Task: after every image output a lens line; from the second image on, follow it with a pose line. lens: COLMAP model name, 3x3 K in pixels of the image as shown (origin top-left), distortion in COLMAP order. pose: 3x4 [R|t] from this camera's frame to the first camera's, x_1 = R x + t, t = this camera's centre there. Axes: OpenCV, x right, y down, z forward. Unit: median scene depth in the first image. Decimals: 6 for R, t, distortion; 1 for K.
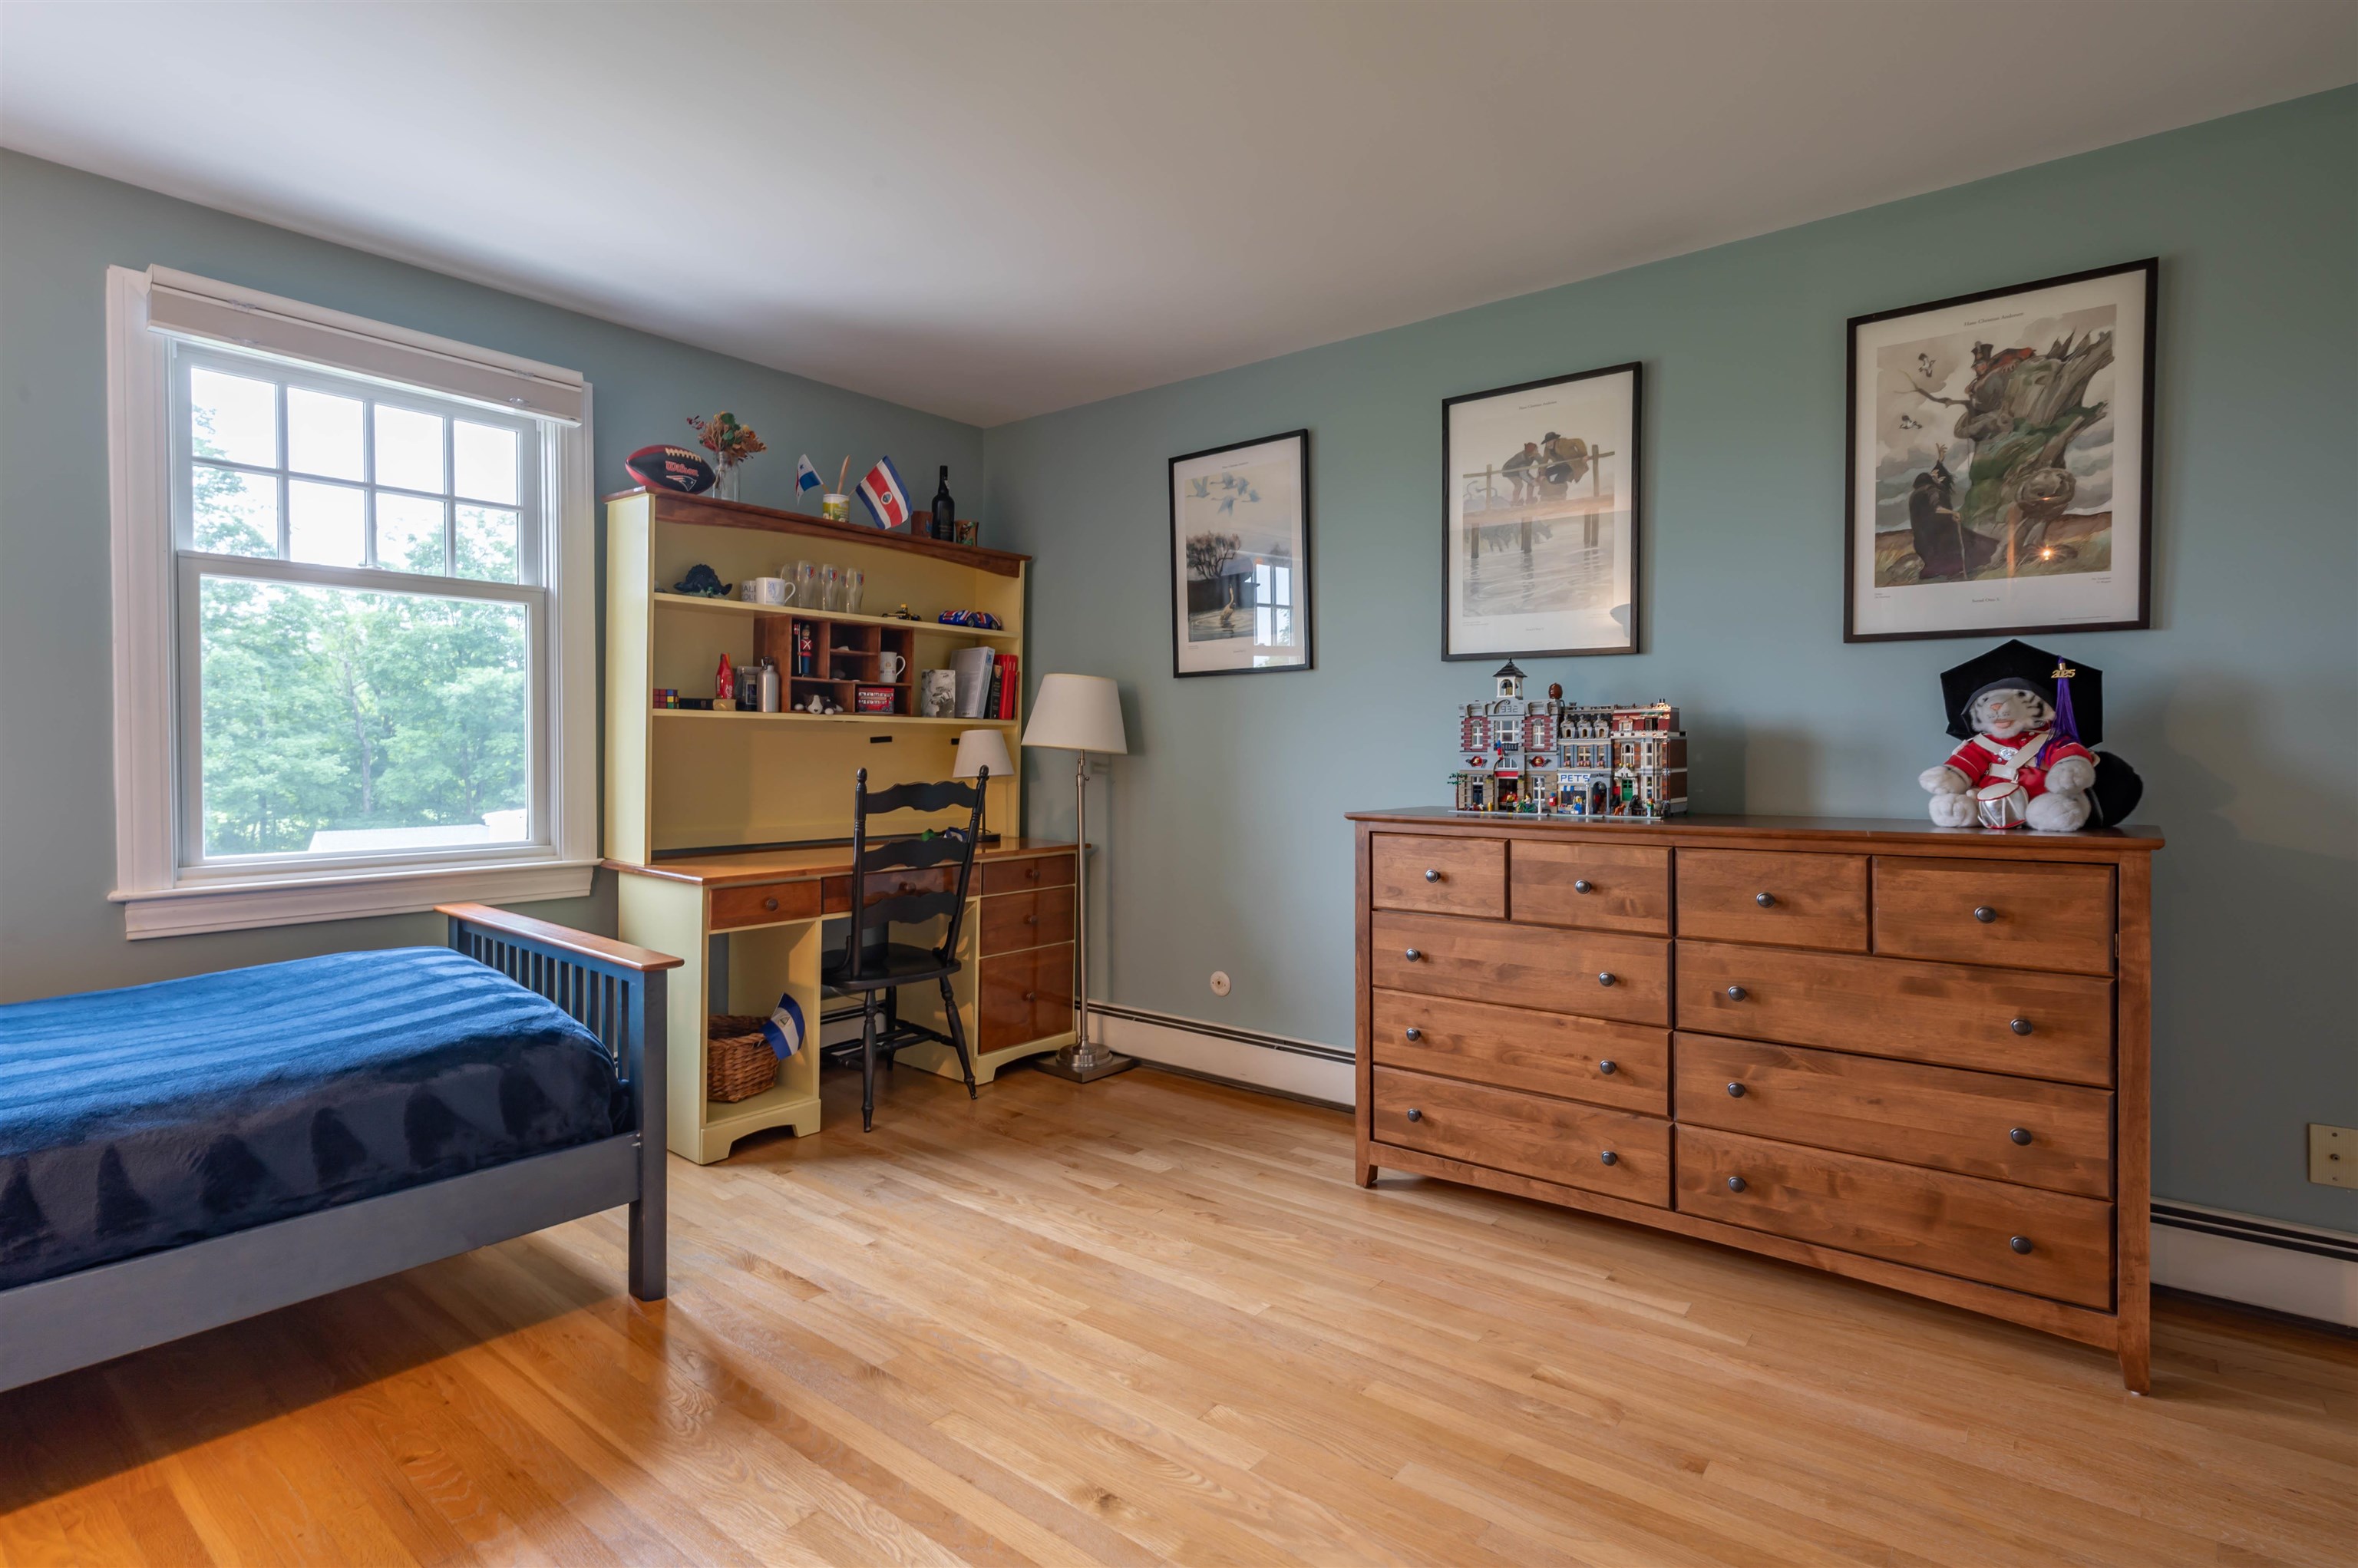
lens RADIAL K [[1140.8, 0, 1182.5], [0, 1140.8, 772.8], [0, 0, 1]] dist [0.002025, 0.000419]
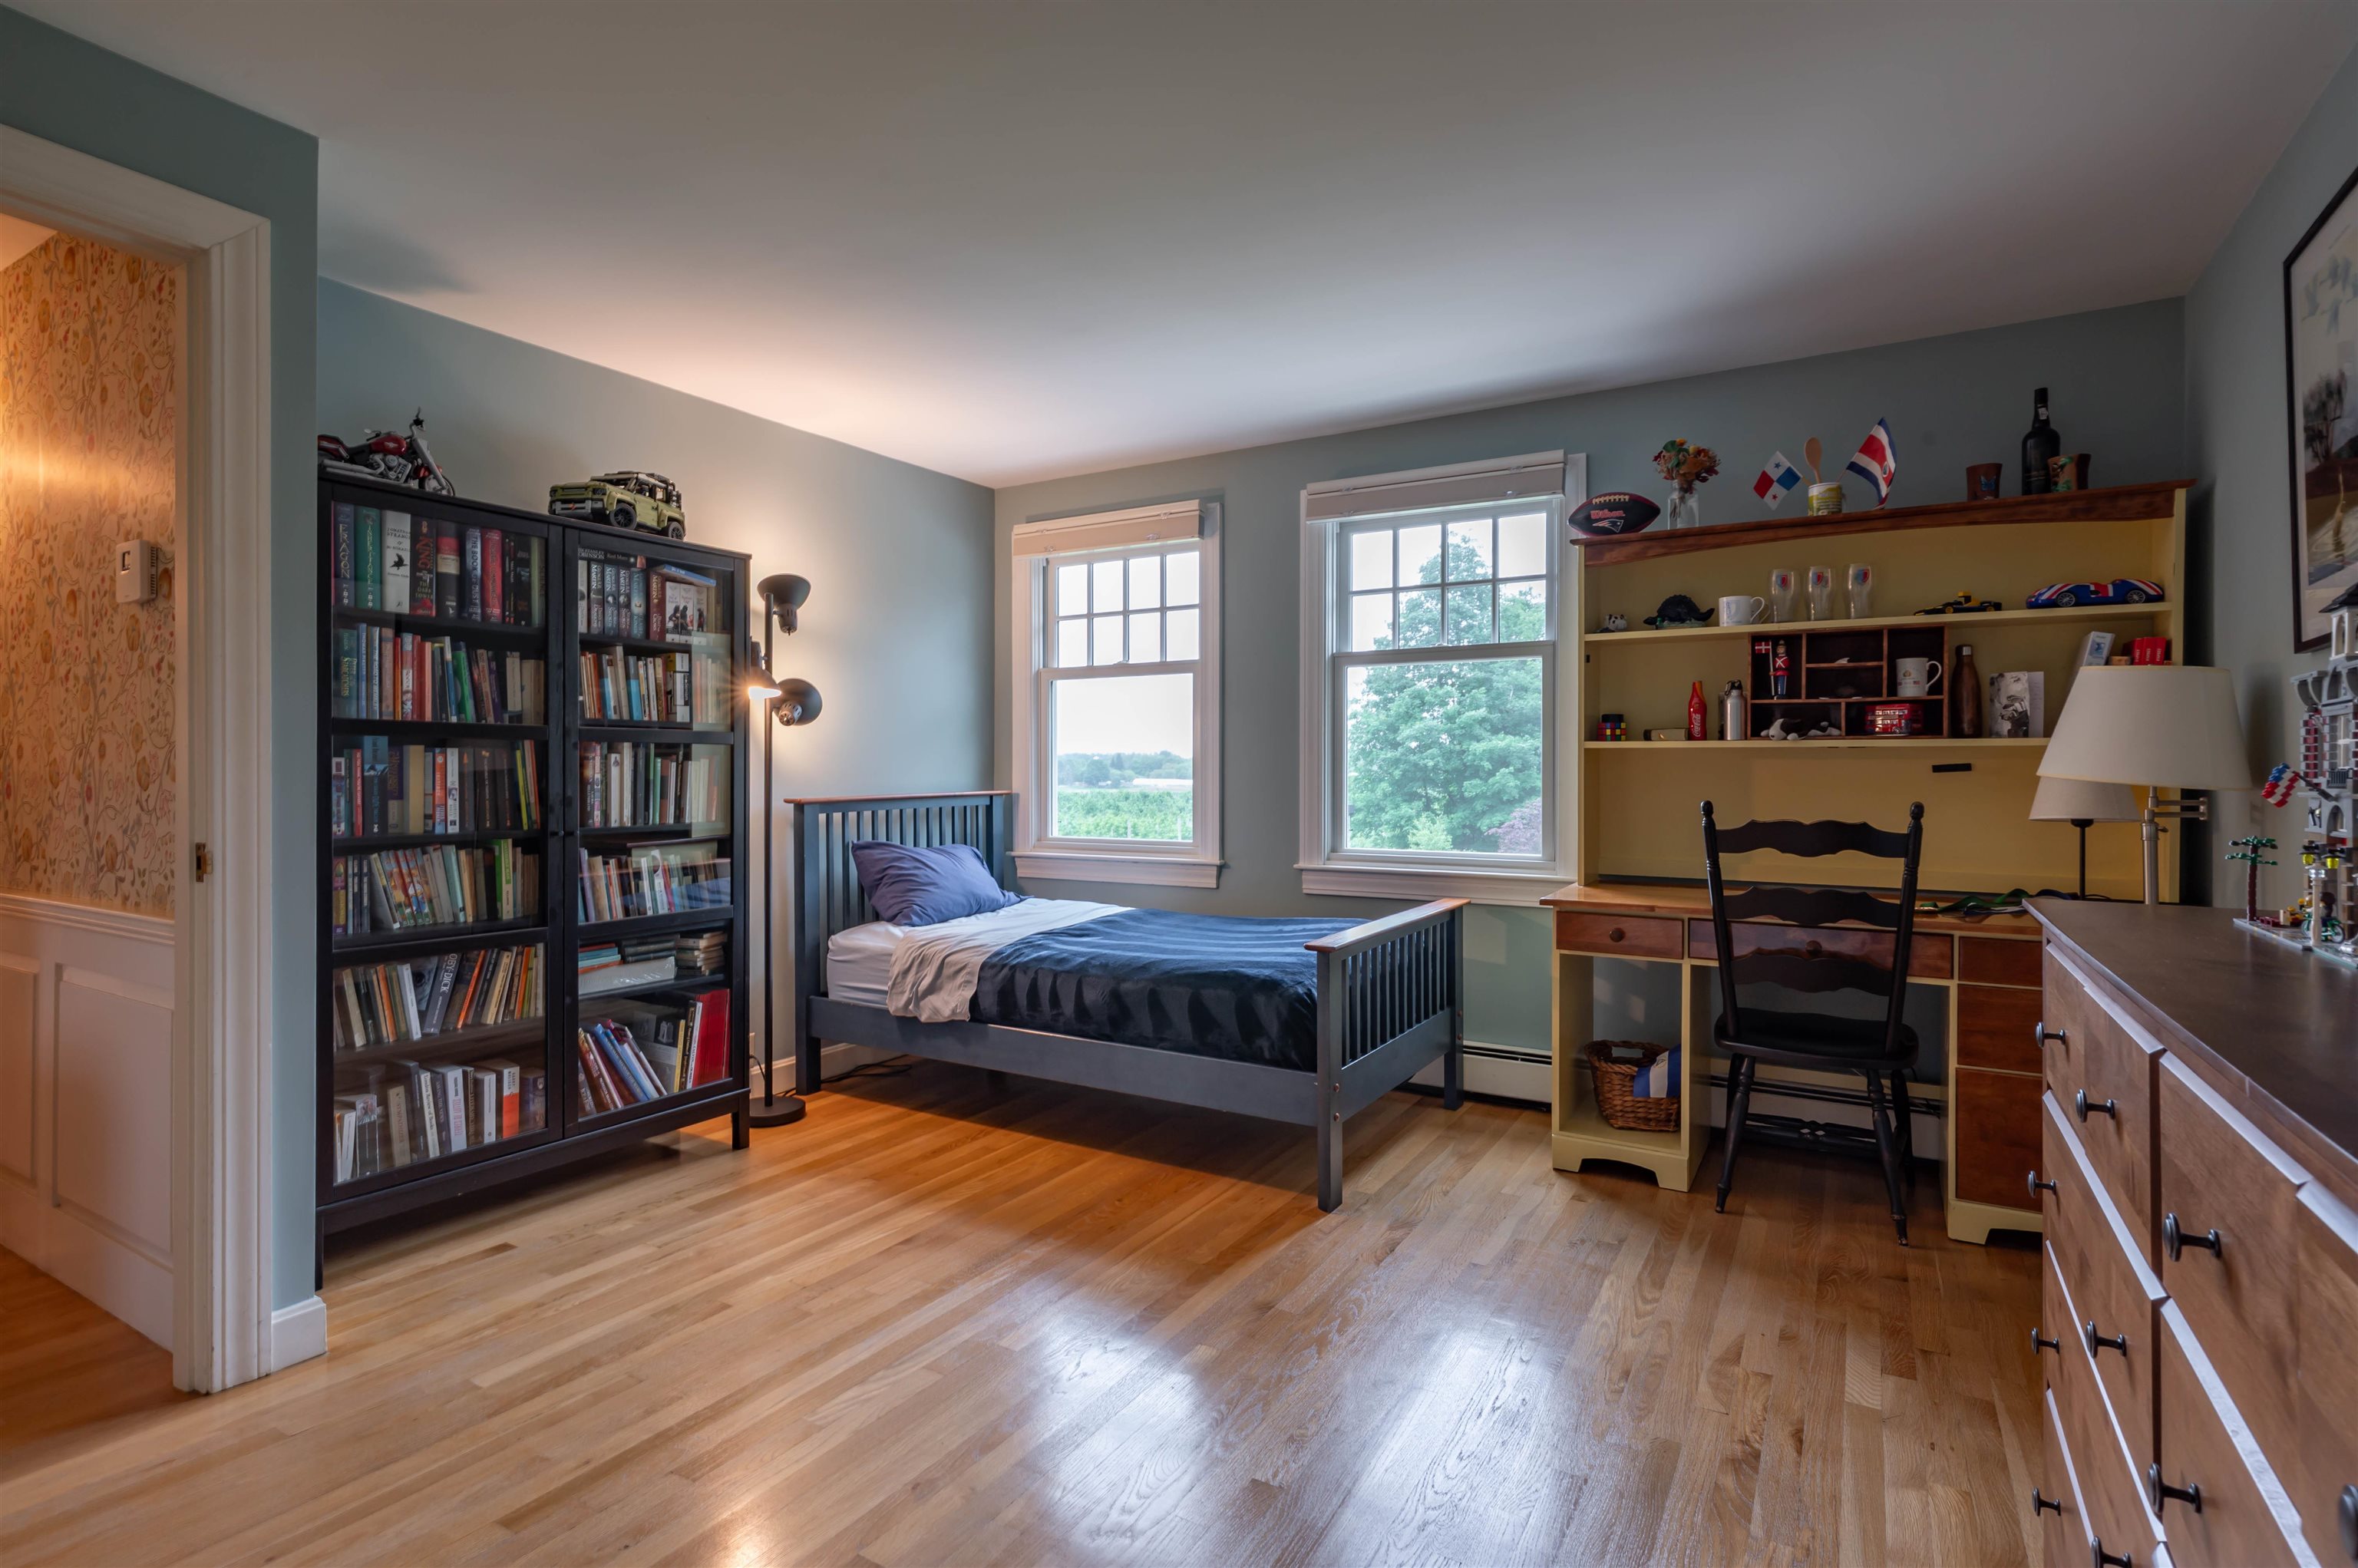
lens RADIAL K [[1157.4, 0, 1179.0], [0, 1157.4, 784.0], [0, 0, 1]] dist [-0.001205, -0.000087]
pose [[0.135754, 0.007044, -0.990718, 0.564422], [-0.022828, 0.999731, 0.003980, -0.011630], [0.990480, 0.022076, 0.135878, 0.464598]]
